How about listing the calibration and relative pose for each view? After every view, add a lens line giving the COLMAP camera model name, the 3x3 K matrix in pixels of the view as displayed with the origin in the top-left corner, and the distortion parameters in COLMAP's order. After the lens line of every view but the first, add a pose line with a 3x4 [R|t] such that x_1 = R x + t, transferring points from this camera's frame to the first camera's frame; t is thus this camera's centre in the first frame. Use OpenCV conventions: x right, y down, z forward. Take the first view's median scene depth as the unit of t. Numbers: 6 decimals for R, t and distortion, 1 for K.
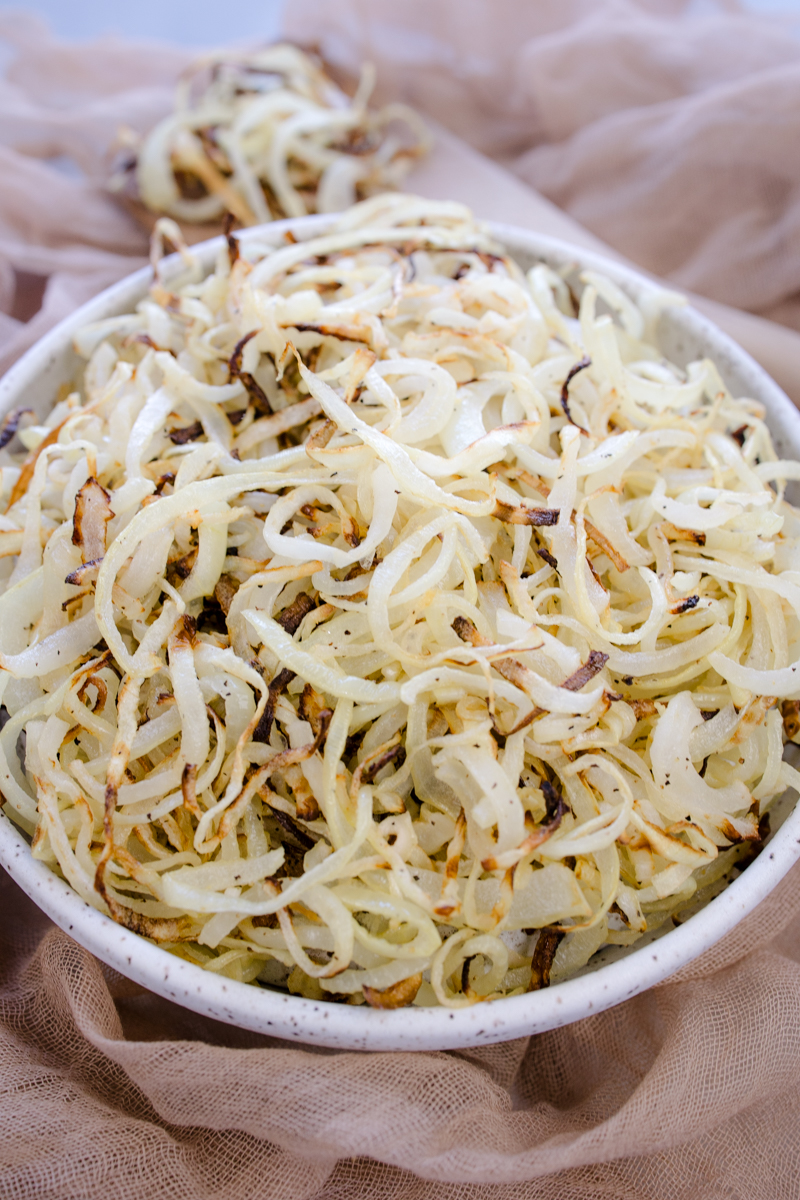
lens RADIAL K [[1284.8, 0, 400.0], [0, 1284.8, 600.0], [0, 0, 1]] dist [-0.001698, 0.008489]
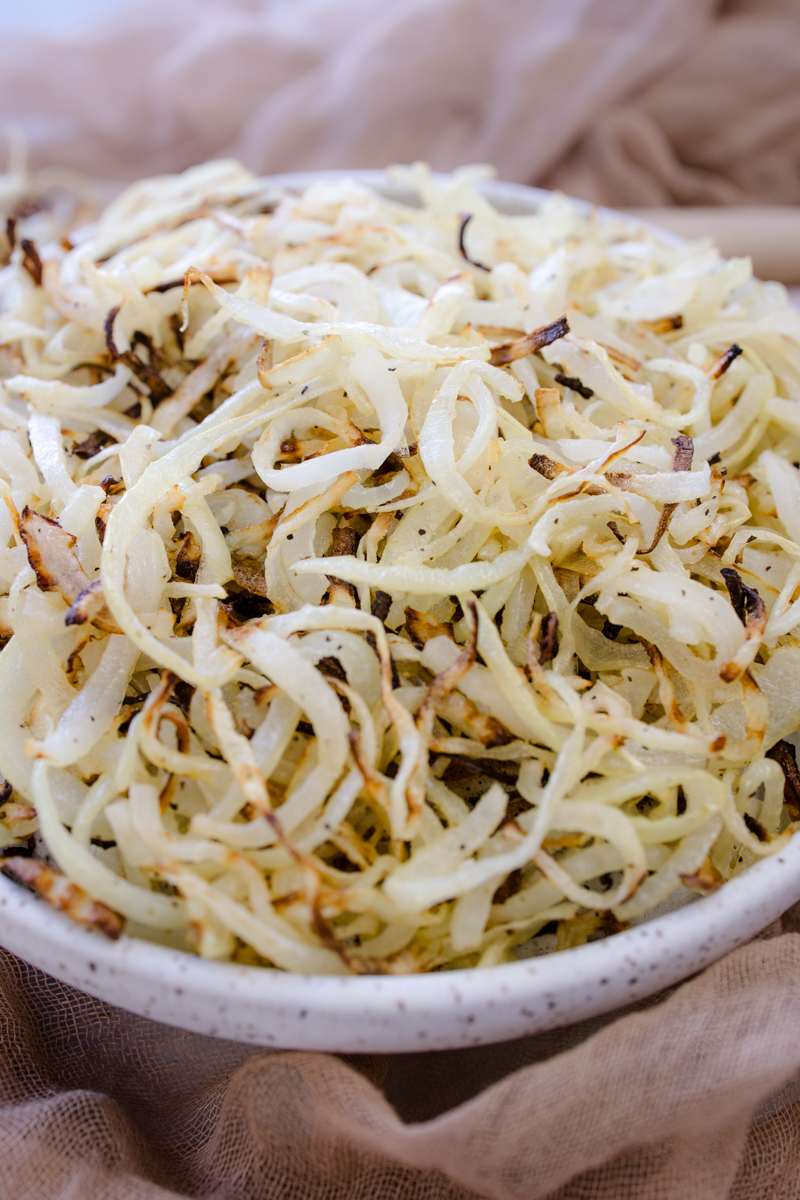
lens RADIAL K [[1284.8, 0, 400.0], [0, 1284.8, 600.0], [0, 0, 1]] dist [-0.001698, 0.008489]
pose [[0.857599, -0.401388, 0.321578, -0.328325], [0.449959, 0.888391, -0.091098, 0.130055], [-0.249121, 0.222823, 0.942491, 0.233713]]
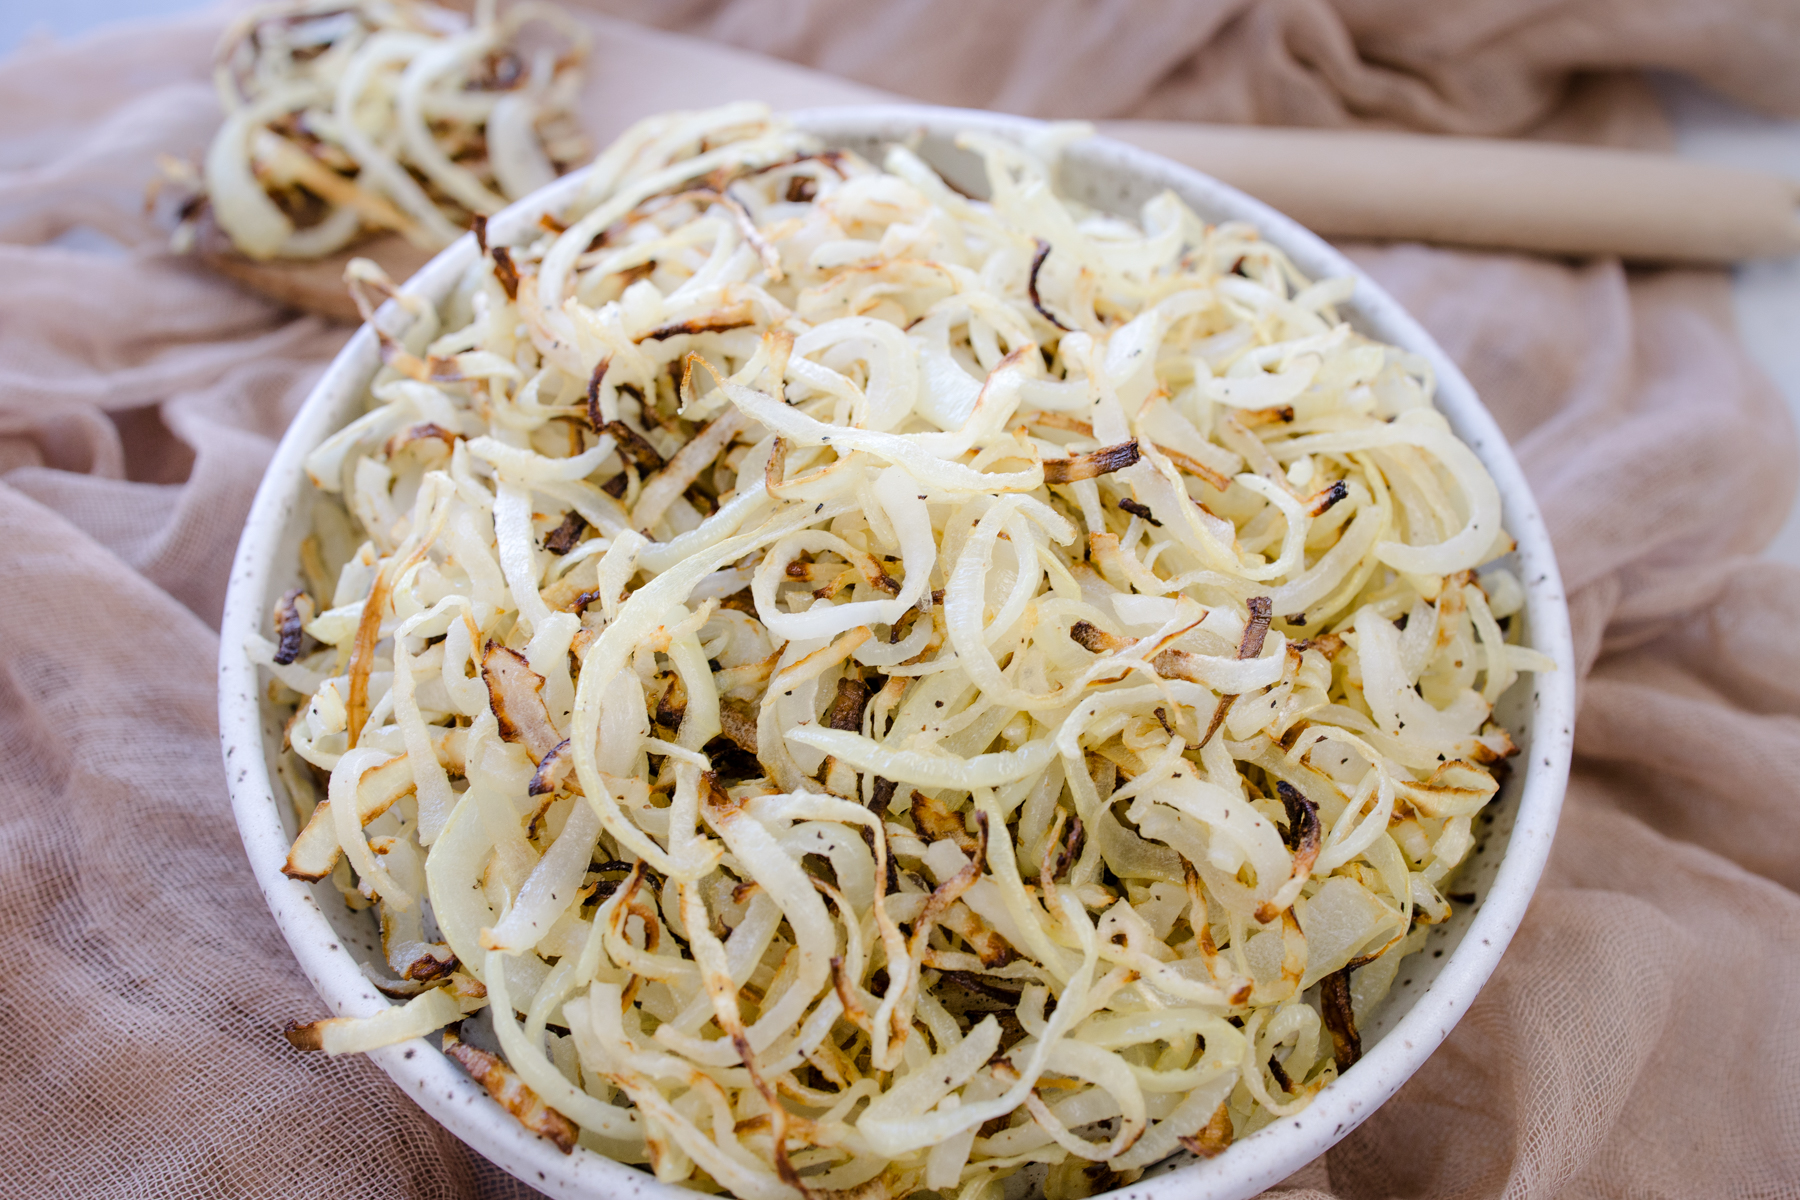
lens RADIAL K [[1927.1, 0, 910.8], [0, 1927.1, 601.6], [0, 0, 1]] dist [-0.001698, 0.008489]
pose [[0.900661, -0.369485, 0.228670, -0.273569], [0.374385, 0.926982, 0.023231, -0.056922], [-0.220557, 0.064687, 0.973227, -0.041534]]
